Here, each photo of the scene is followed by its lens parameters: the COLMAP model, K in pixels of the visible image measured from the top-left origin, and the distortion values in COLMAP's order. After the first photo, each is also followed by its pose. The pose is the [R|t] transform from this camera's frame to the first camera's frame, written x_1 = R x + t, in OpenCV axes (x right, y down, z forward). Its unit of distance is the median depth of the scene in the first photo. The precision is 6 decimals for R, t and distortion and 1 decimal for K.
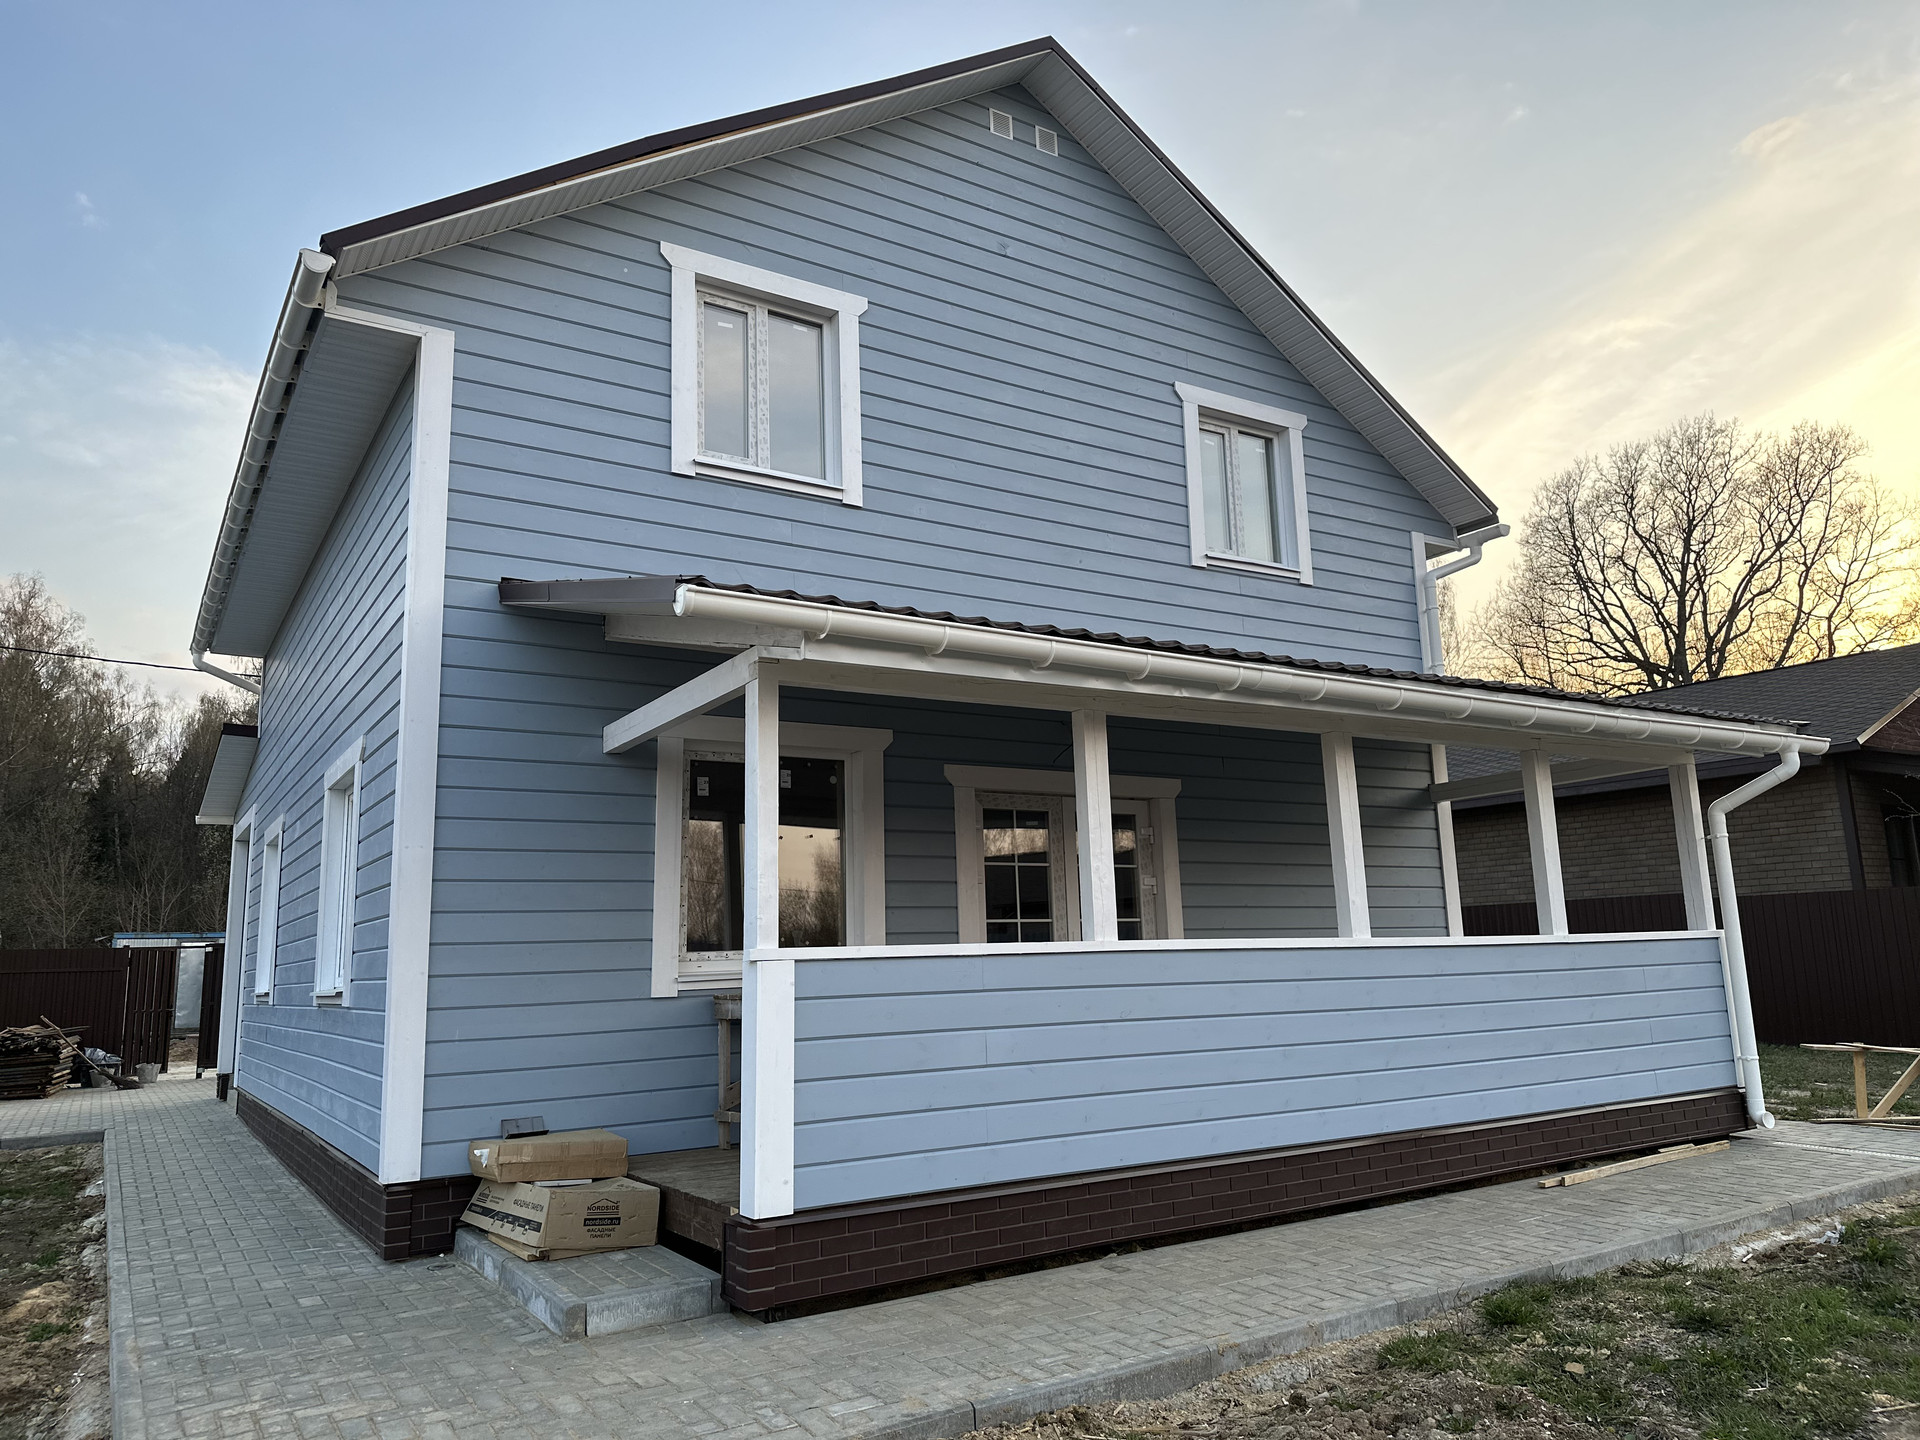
lens RADIAL K [[1337.5, 0, 966.3], [0, 1337.5, 719.8], [0, 0, 1]] dist [0.039243, -0.044093]
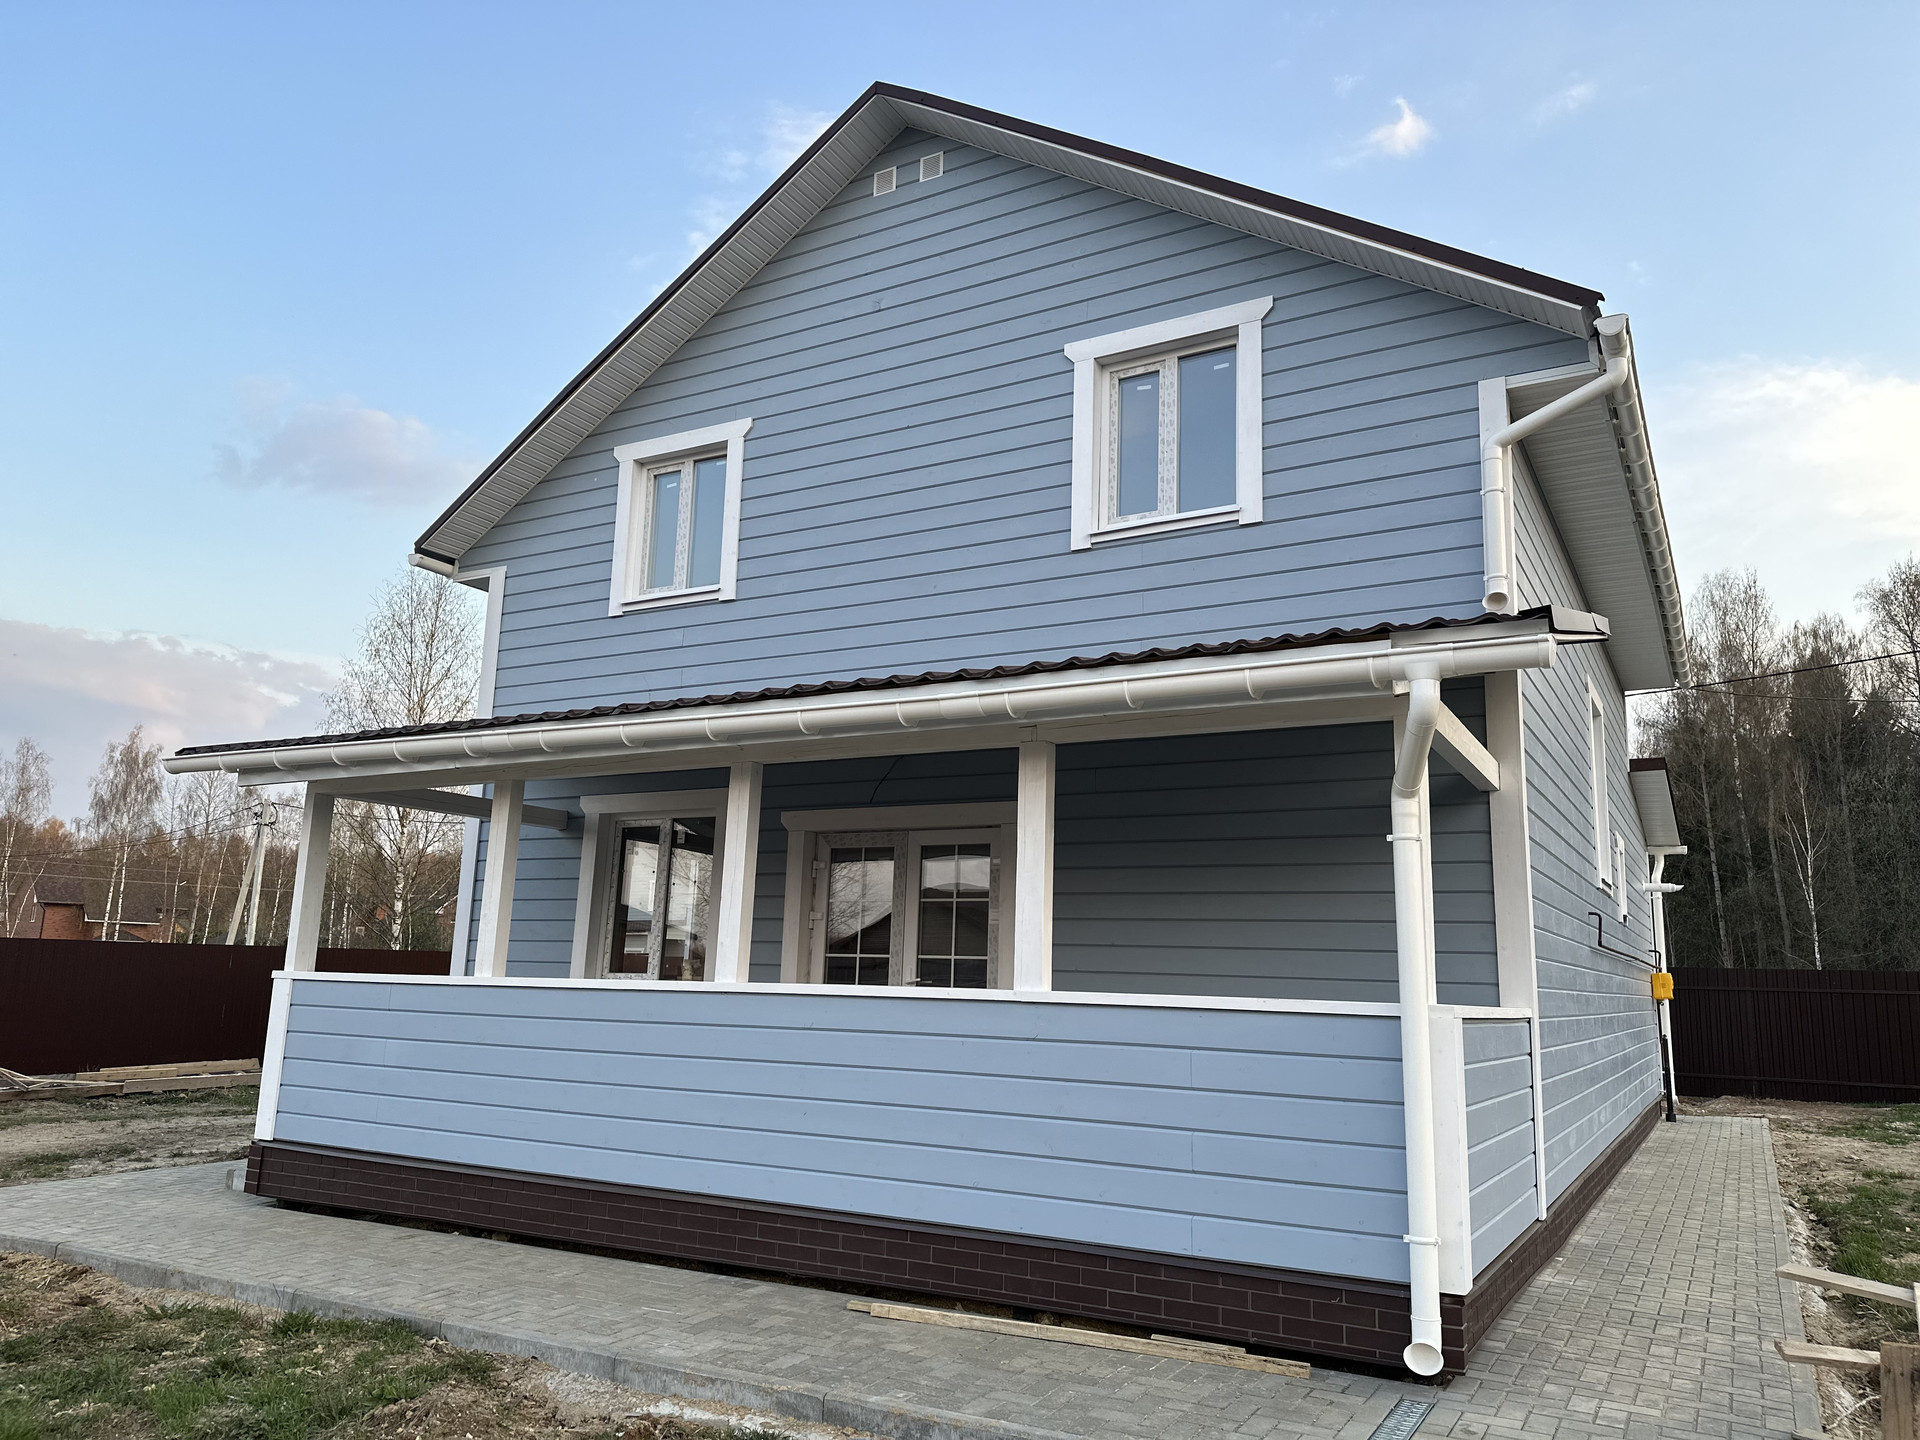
lens RADIAL K [[1337.5, 0, 972.9], [0, 1337.5, 729.8], [0, 0, 1]] dist [0.039243, -0.044093]
pose [[0.473122, -0.121134, -0.872629, 1.010152], [0.117378, 0.990339, -0.073834, 0.064241], [0.873143, -0.067495, 0.482770, 0.593768]]
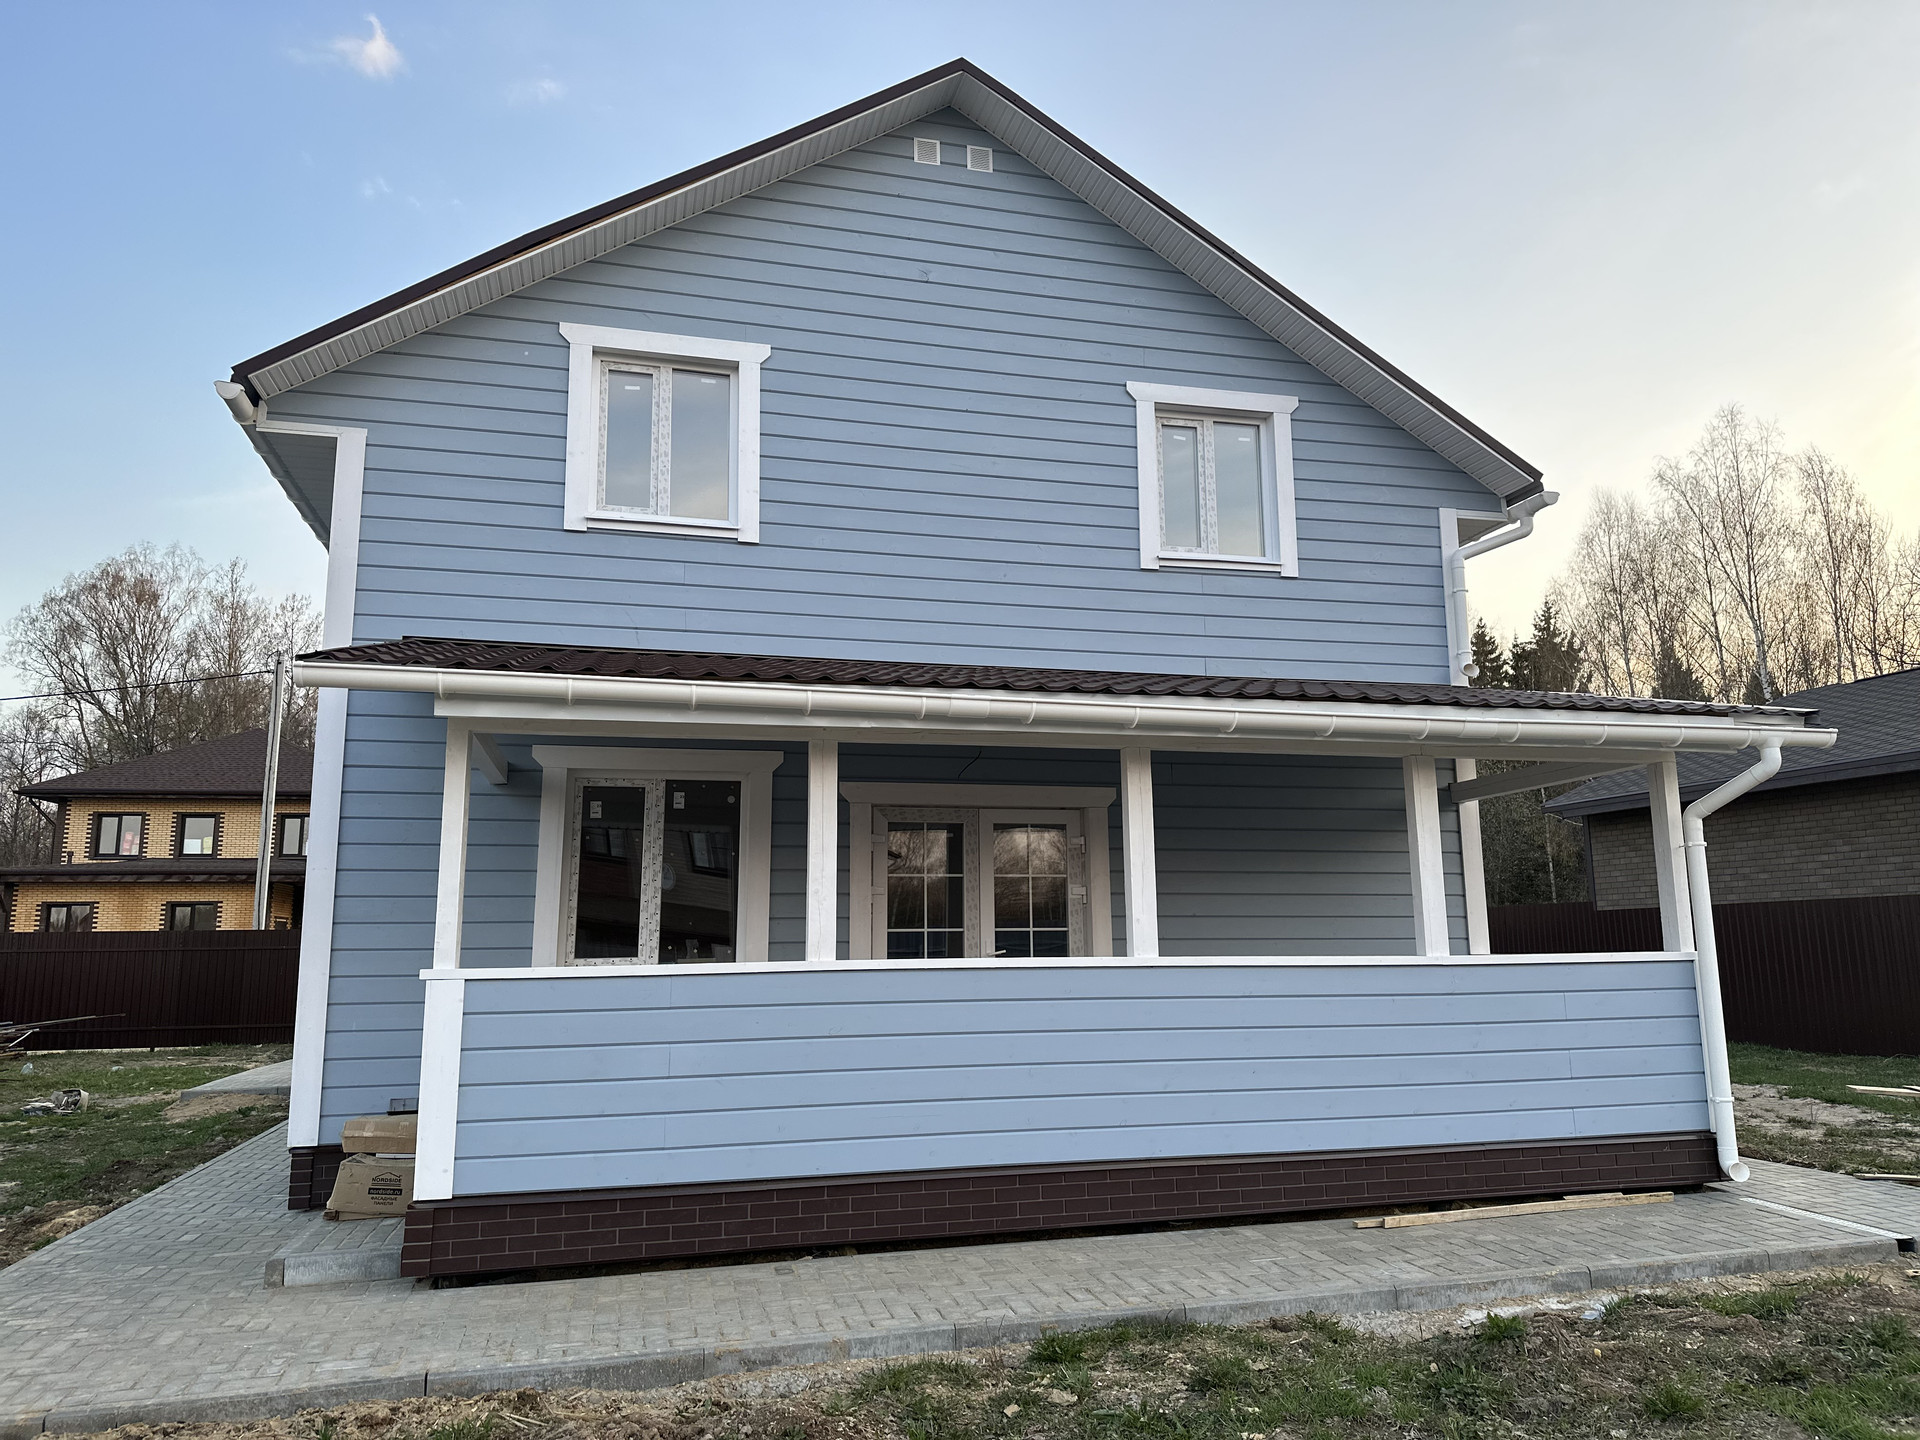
lens RADIAL K [[1337.5, 0, 969.2], [0, 1337.5, 724.2], [0, 0, 1]] dist [0.039243, -0.044093]
pose [[0.951630, -0.031702, -0.305606, 0.395808], [0.037703, 0.999194, 0.013751, -0.022258], [0.304924, -0.024608, 0.952059, 0.028190]]
